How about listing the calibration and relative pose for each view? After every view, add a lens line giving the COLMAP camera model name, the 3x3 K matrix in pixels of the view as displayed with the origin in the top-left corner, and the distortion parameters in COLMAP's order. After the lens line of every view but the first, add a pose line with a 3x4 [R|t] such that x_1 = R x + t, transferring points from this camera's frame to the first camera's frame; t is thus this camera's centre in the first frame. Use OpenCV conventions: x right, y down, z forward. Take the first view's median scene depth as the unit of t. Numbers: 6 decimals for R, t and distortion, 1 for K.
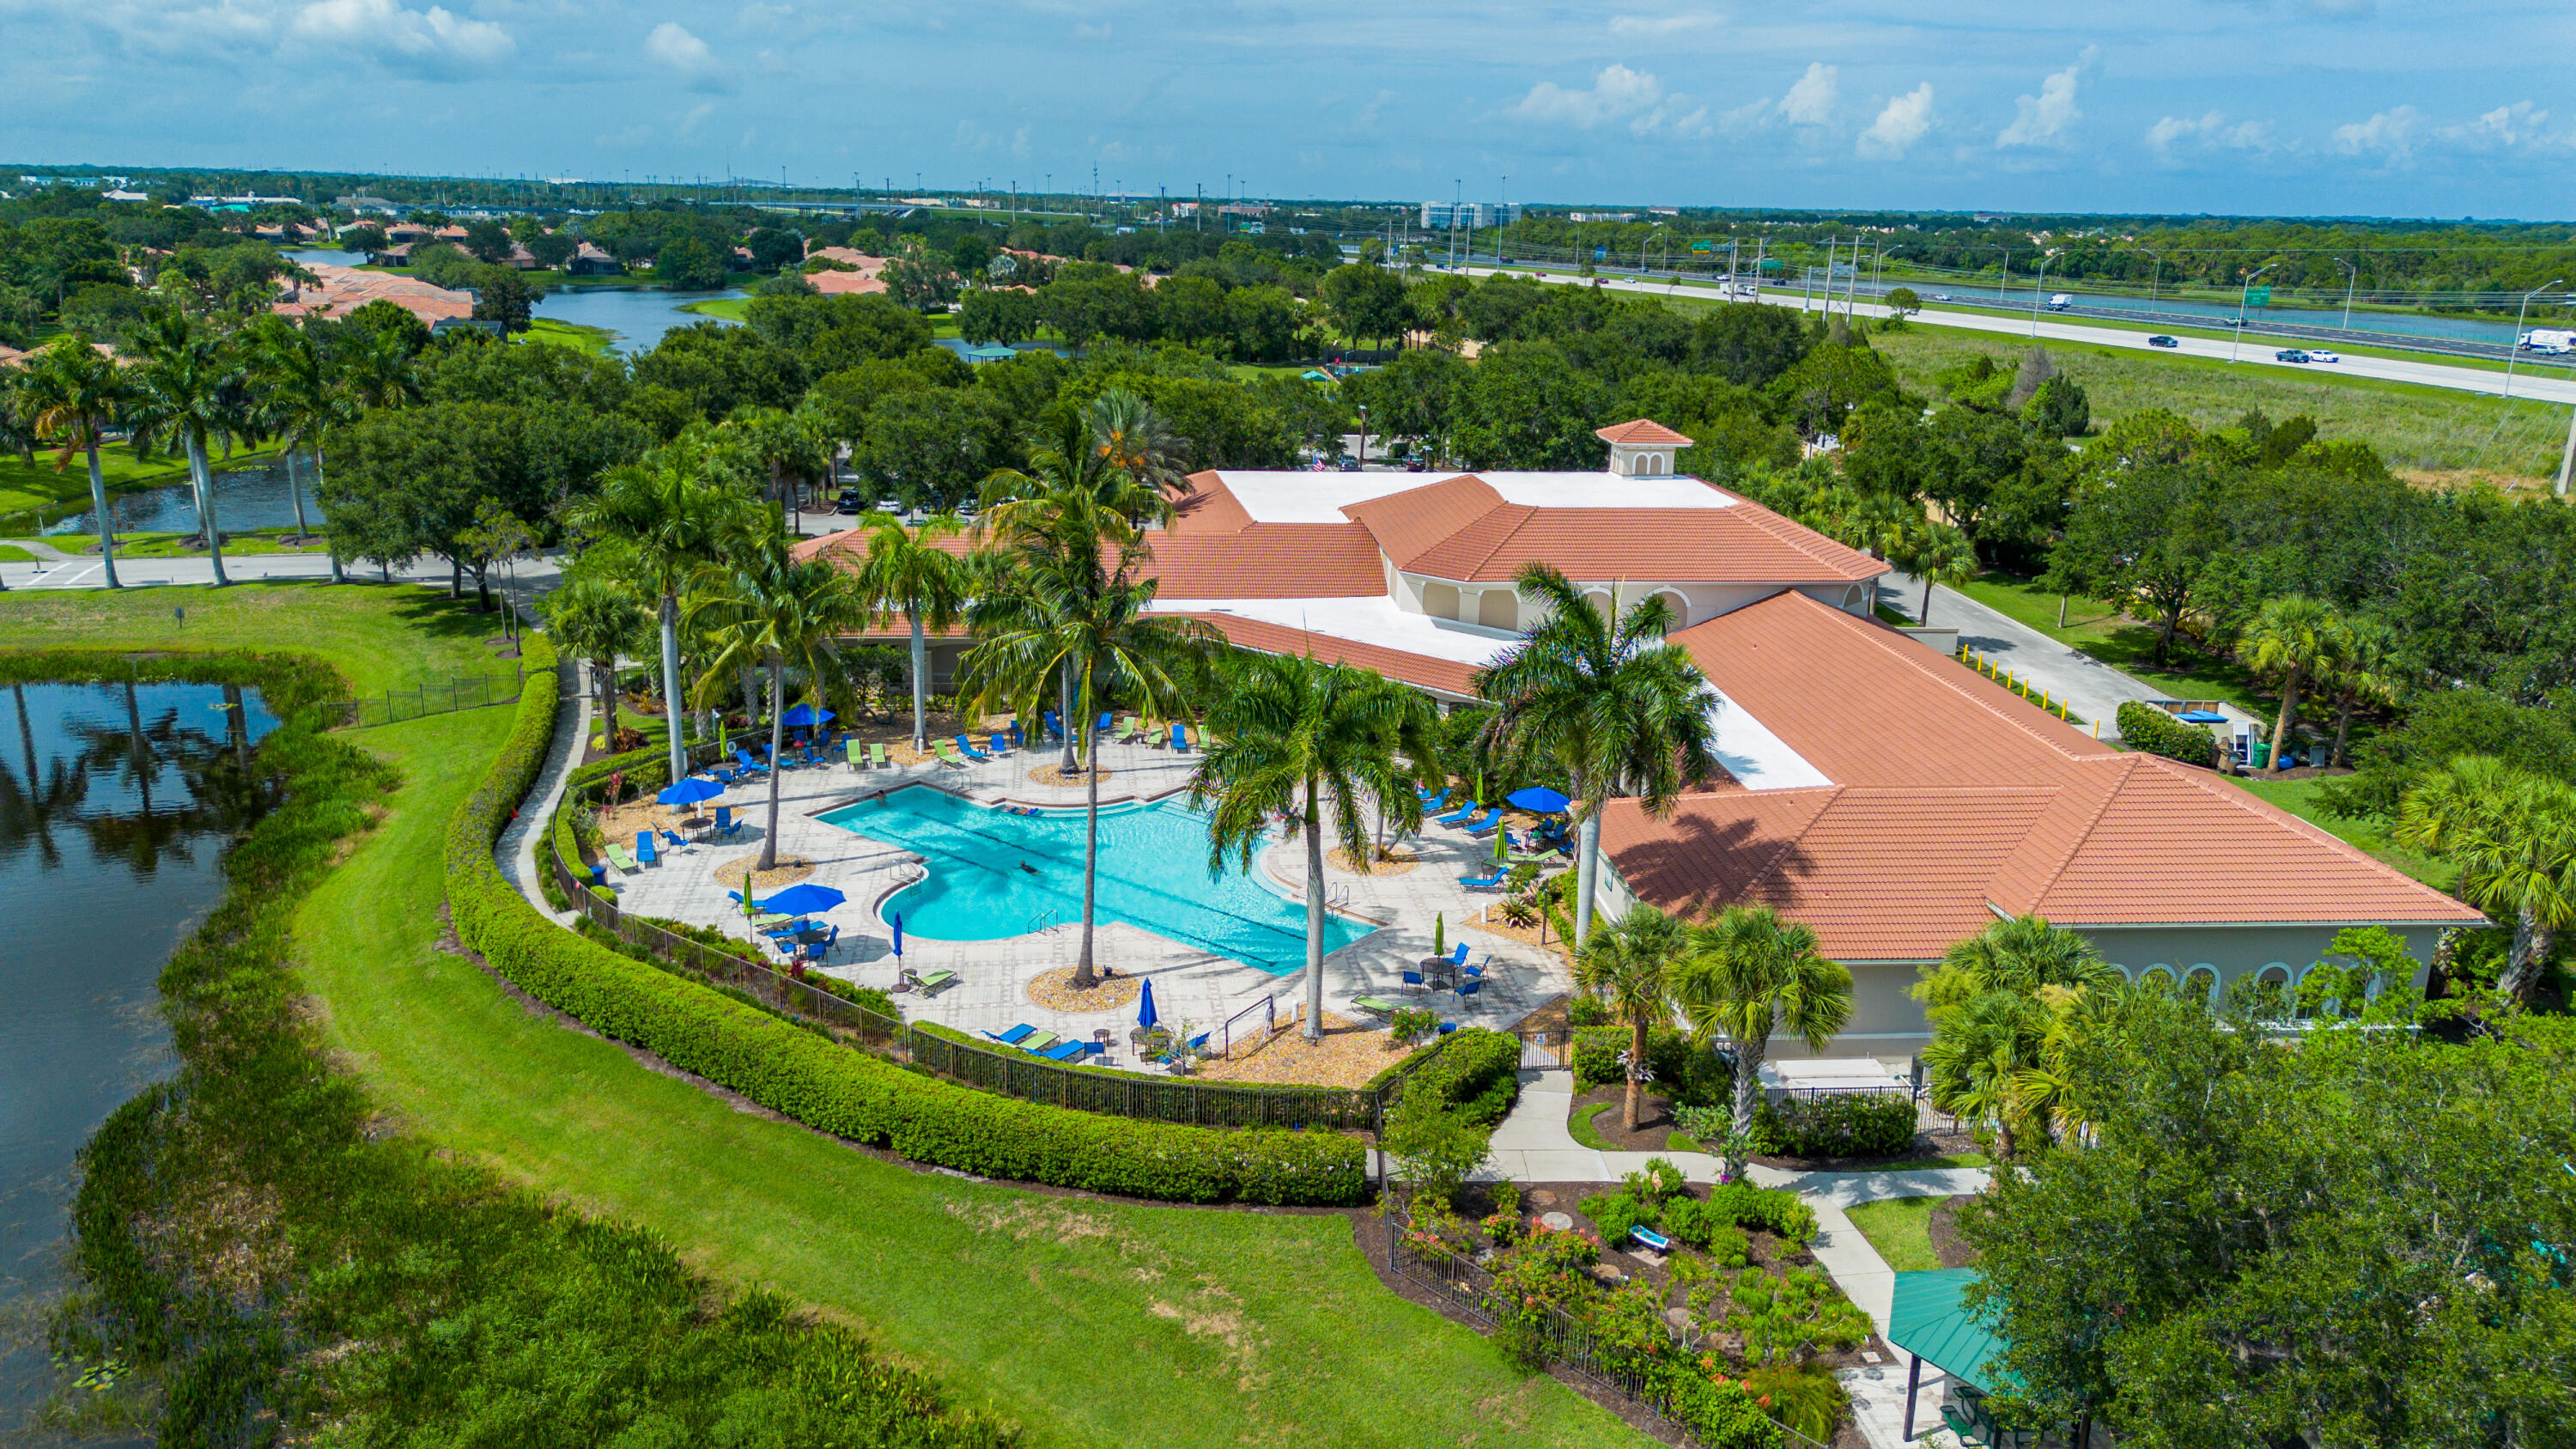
lens RADIAL K [[1813.6, 0, 1288.0], [0, 1813.6, 724.5], [0, 0, 1]] dist [0.047186, -0.035753]
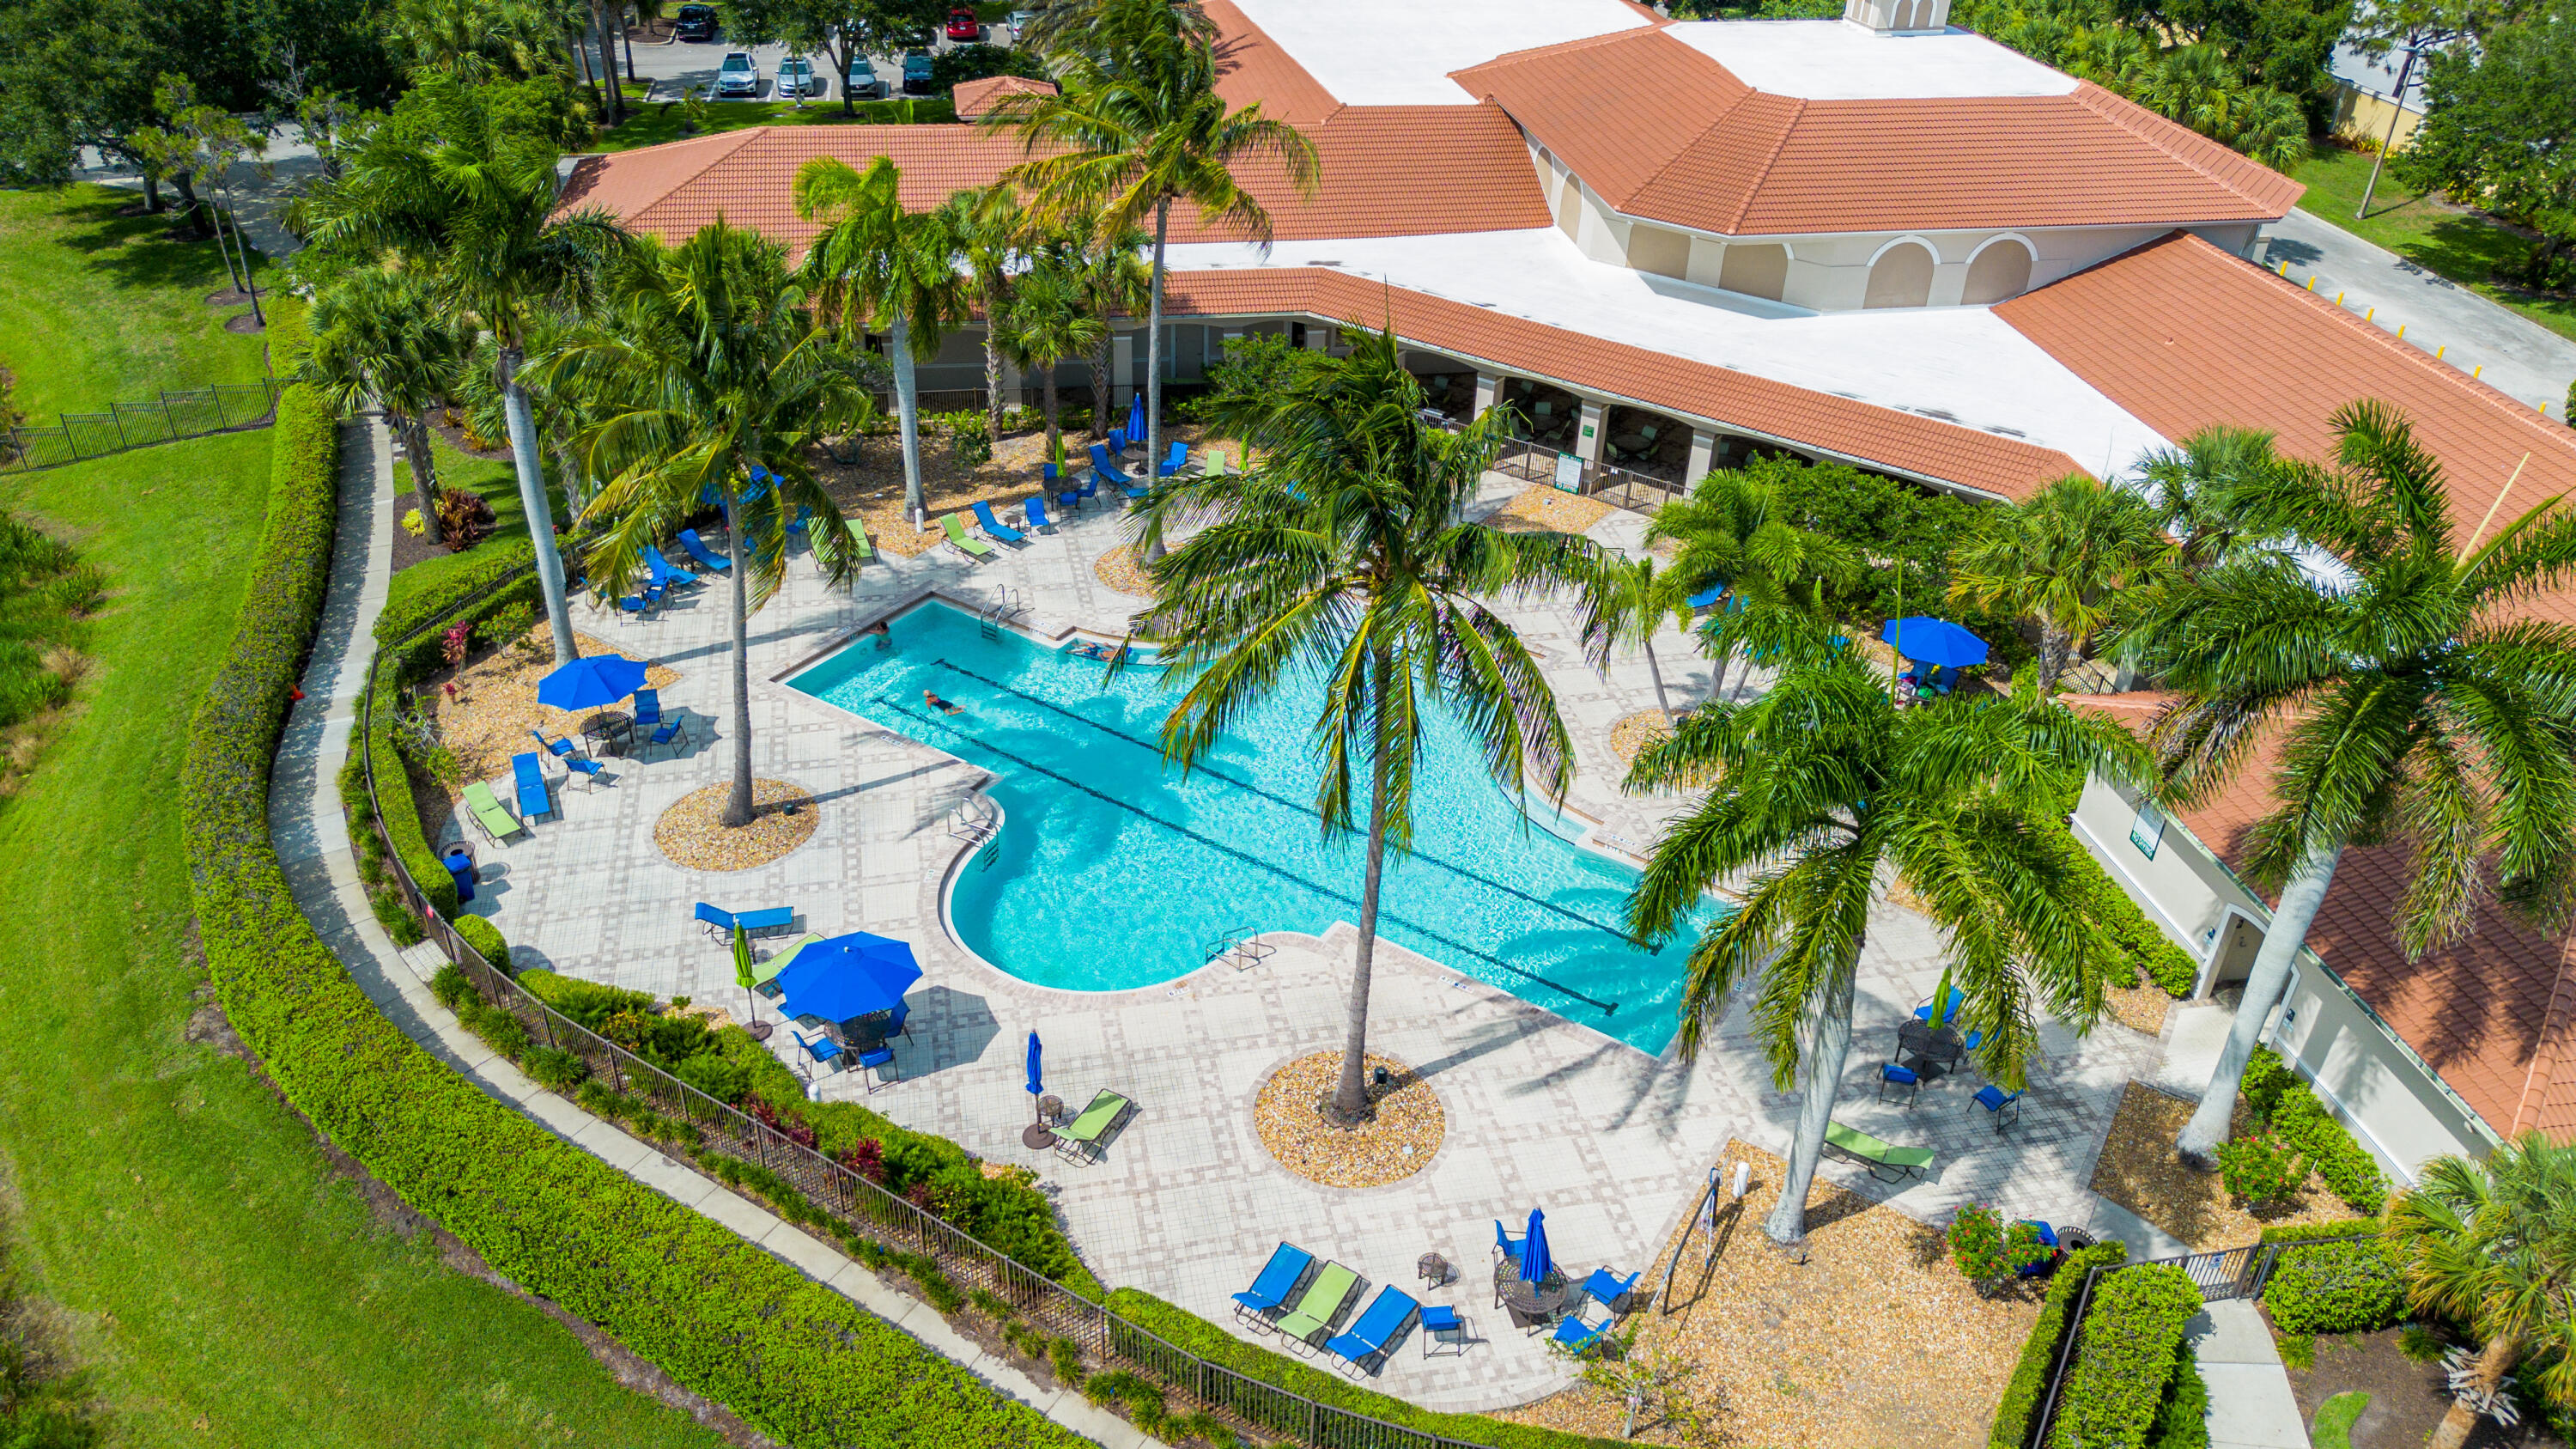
lens RADIAL K [[1813.6, 0, 1288.0], [0, 1813.6, 724.5], [0, 0, 1]] dist [0.047186, -0.035753]
pose [[0.996304, -0.036628, 0.077692, -0.132141], [0.013167, 0.958954, 0.283255, -0.108196], [-0.084878, -0.281185, 0.955892, 0.361126]]
